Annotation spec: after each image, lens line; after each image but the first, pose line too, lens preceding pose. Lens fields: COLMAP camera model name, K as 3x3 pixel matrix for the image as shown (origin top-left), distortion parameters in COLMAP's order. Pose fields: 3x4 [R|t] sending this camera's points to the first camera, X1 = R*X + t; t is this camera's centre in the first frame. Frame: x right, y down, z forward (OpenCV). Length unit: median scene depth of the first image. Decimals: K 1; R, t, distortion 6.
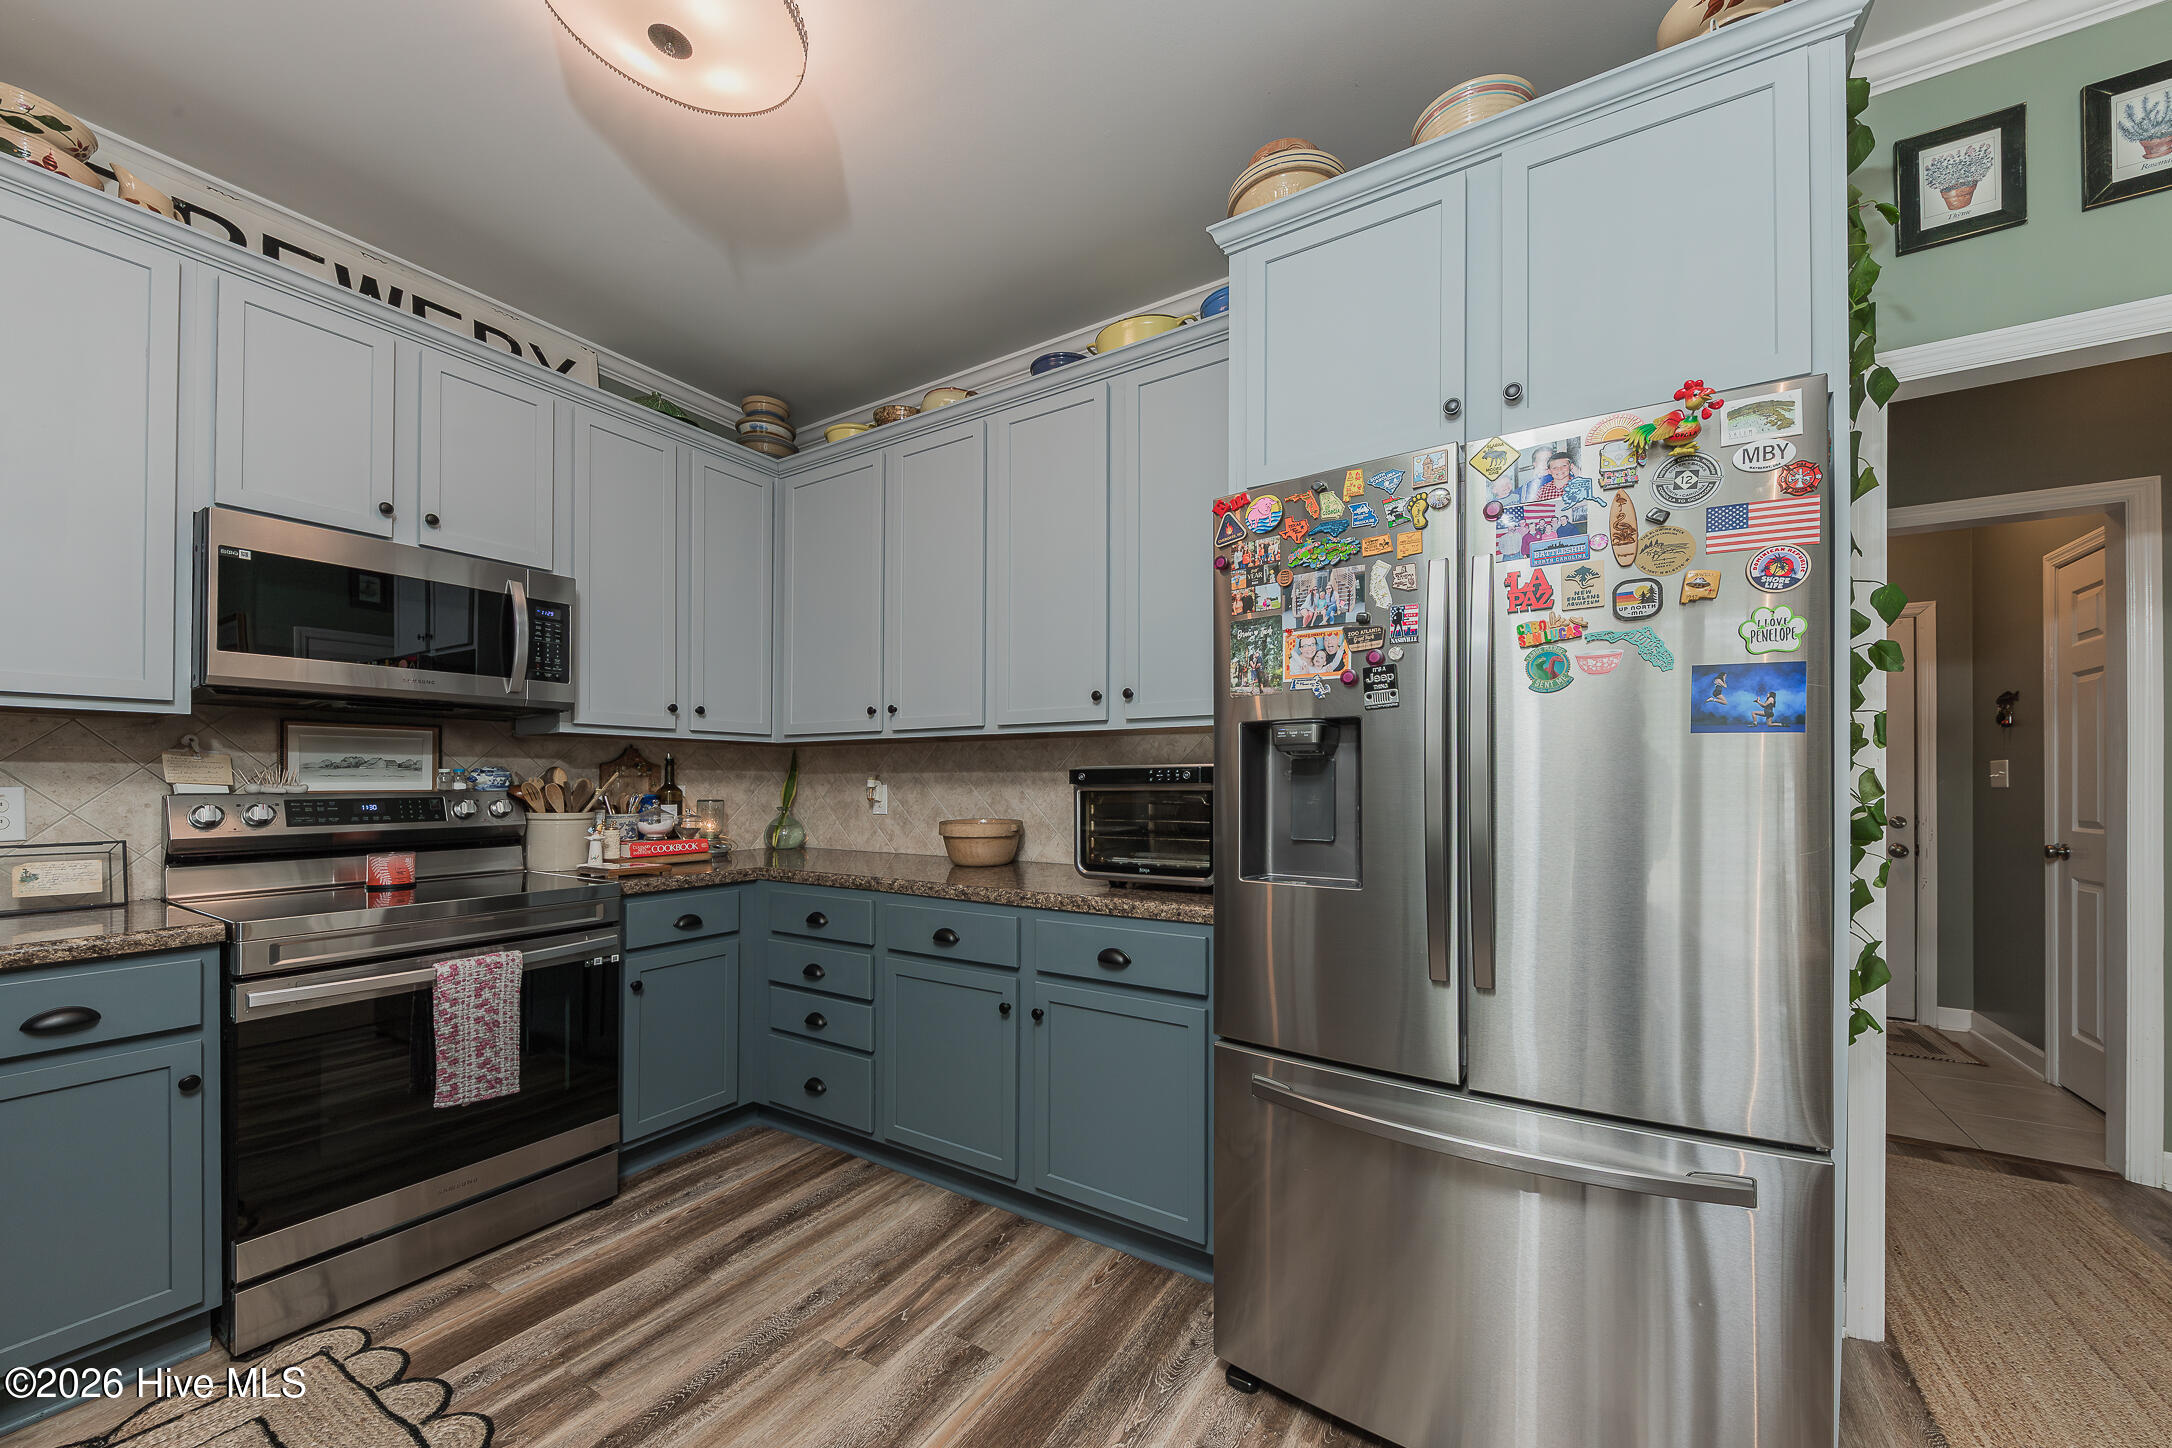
lens RADIAL K [[787.4, 0, 1112.3], [0, 787.4, 777.1], [0, 0, 1]] dist [0.003082, -0.003114]
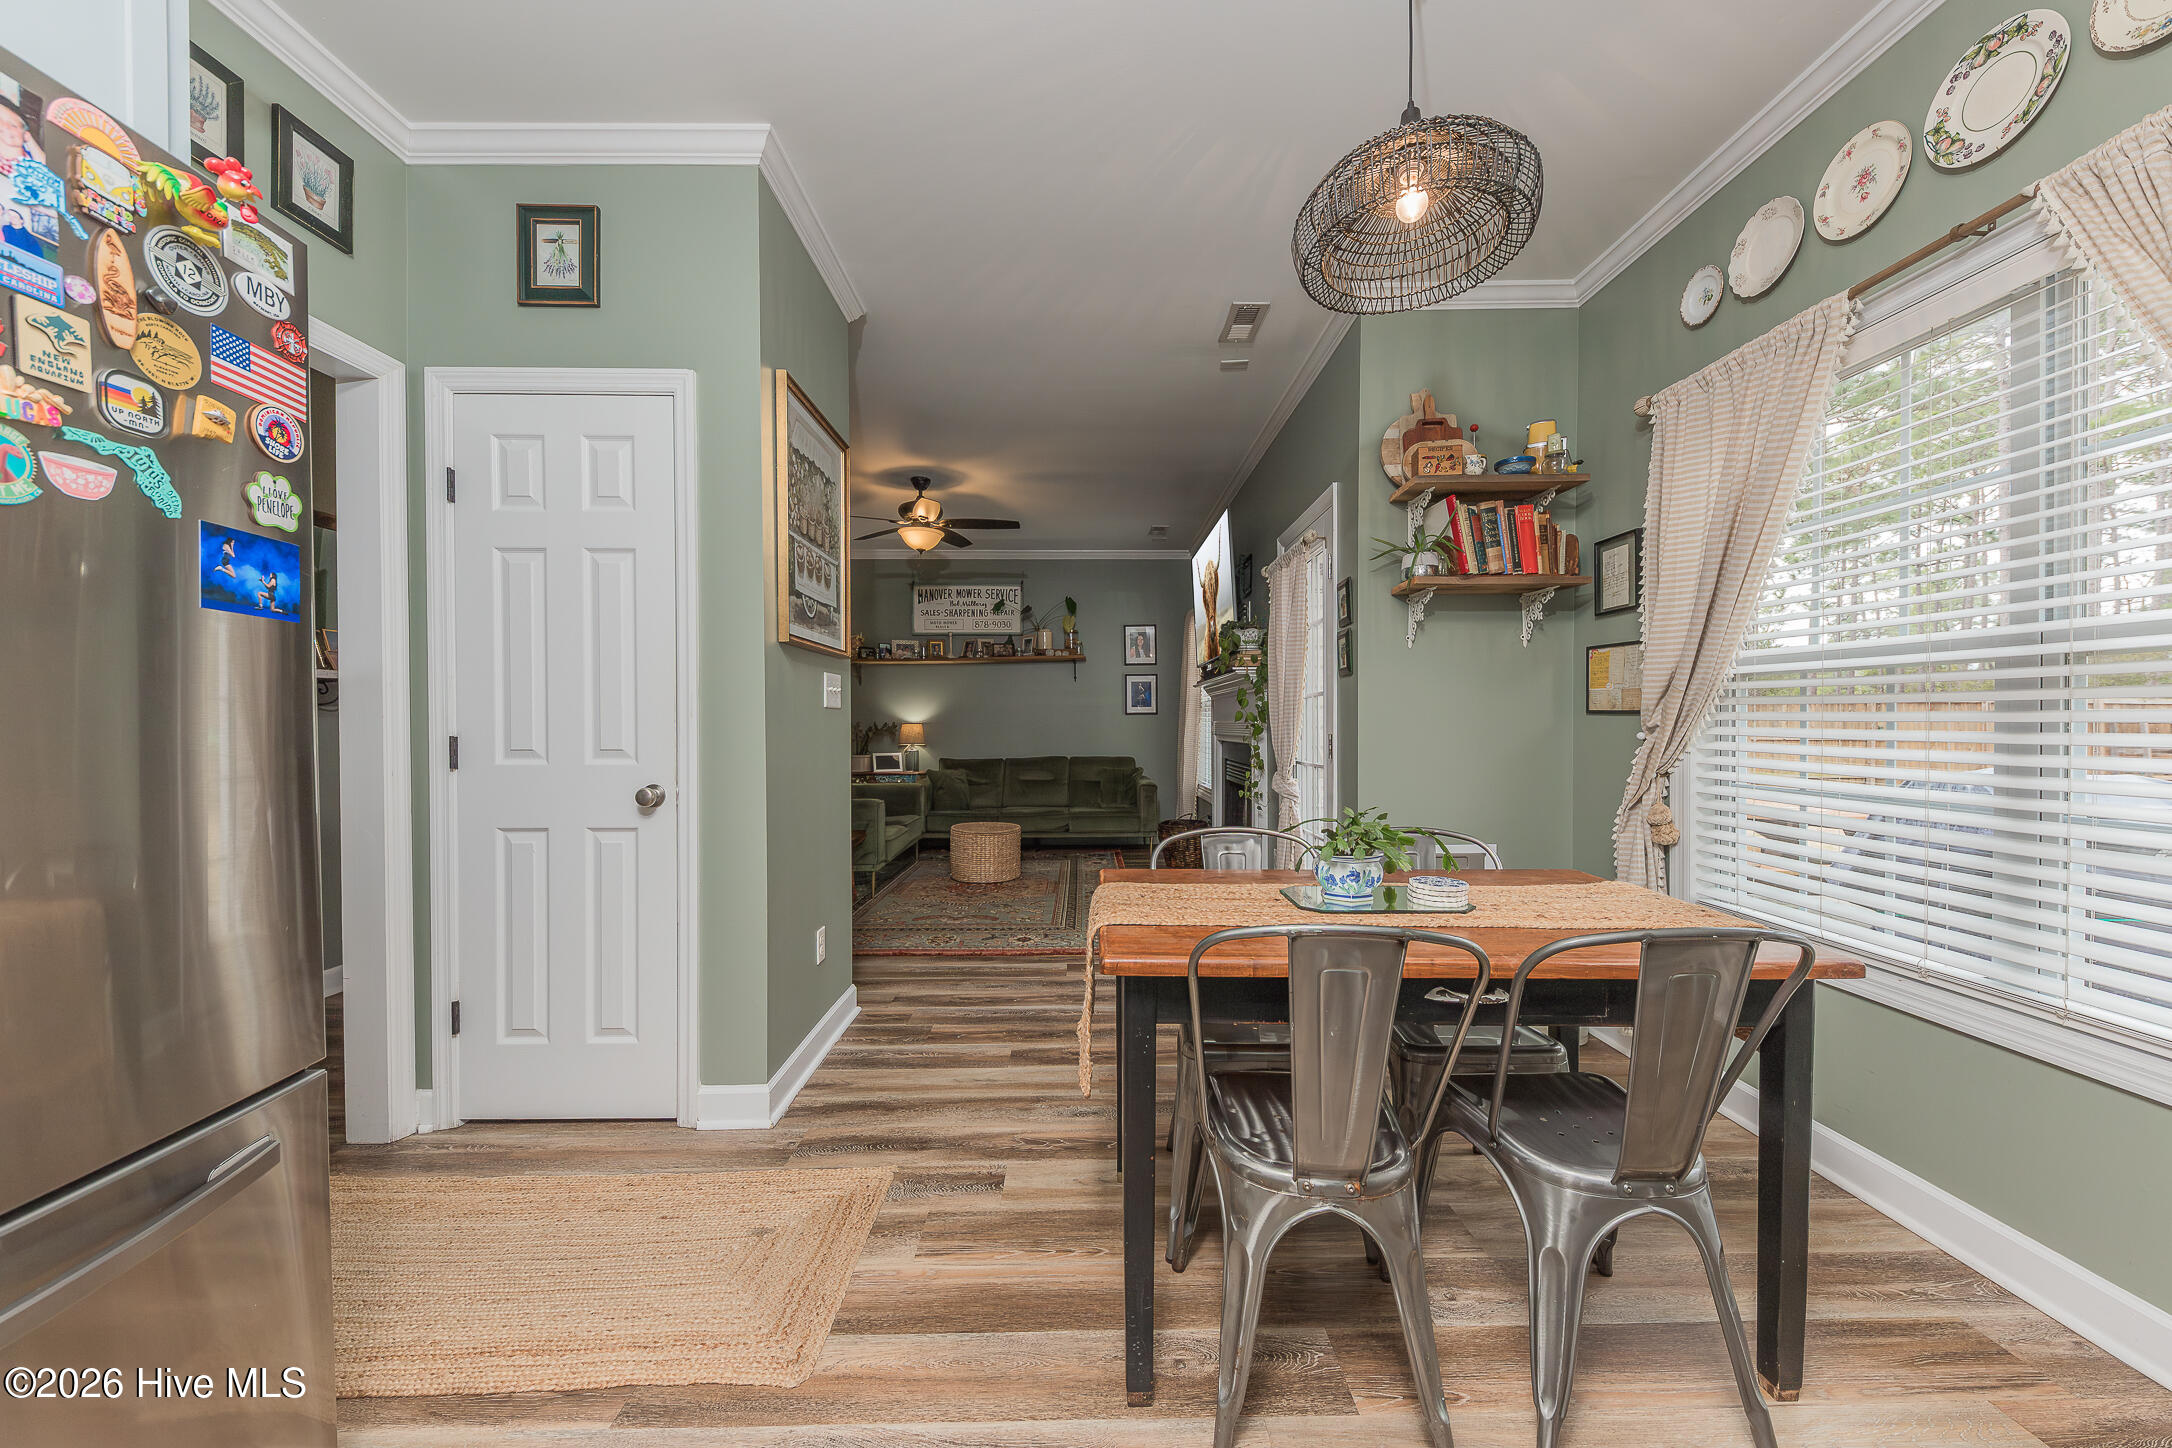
lens RADIAL K [[787.4, 0, 1080.6], [0, 787.4, 730.5], [0, 0, 1]] dist [0.003082, -0.003114]
pose [[-0.525819, -0.012320, 0.850507, -0.204292], [-0.003512, 0.999918, 0.012313, 0.028776], [-0.850589, 0.003487, -0.525819, 0.364112]]
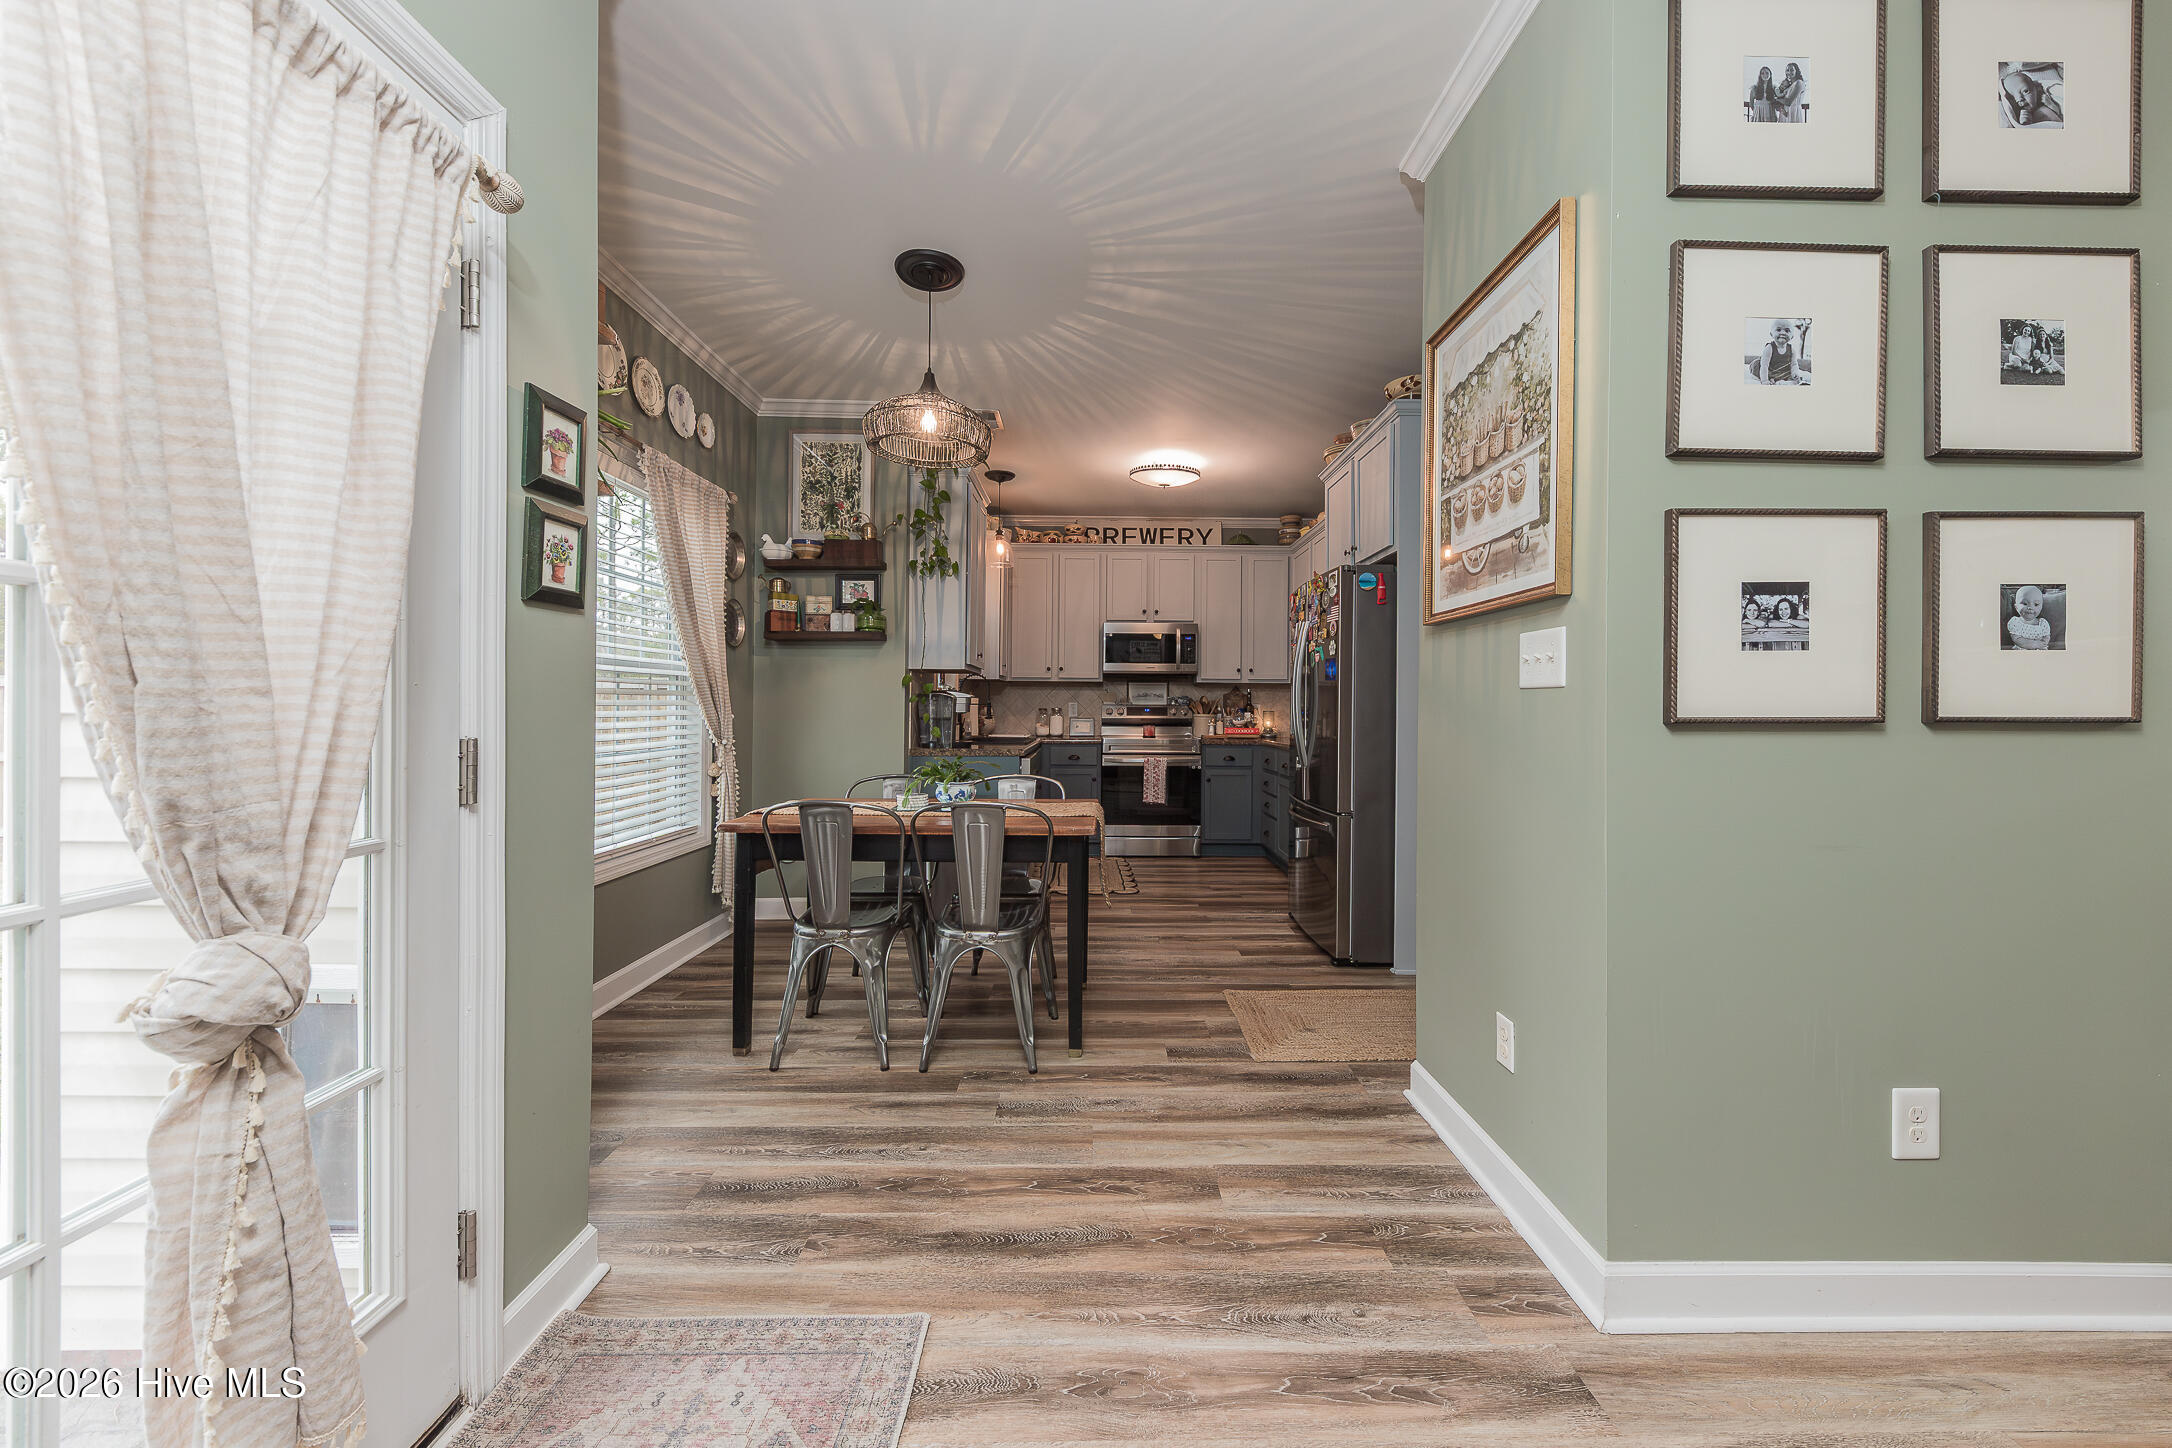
lens RADIAL K [[787.4, 0, 1094.1], [0, 787.4, 717.2], [0, 0, 1]] dist [0.003082, -0.003114]
pose [[0.528773, 0.014792, -0.848634, 1.627598], [-0.004916, 0.999885, 0.014366, 0.026602], [0.848749, -0.003424, 0.528785, -0.809197]]
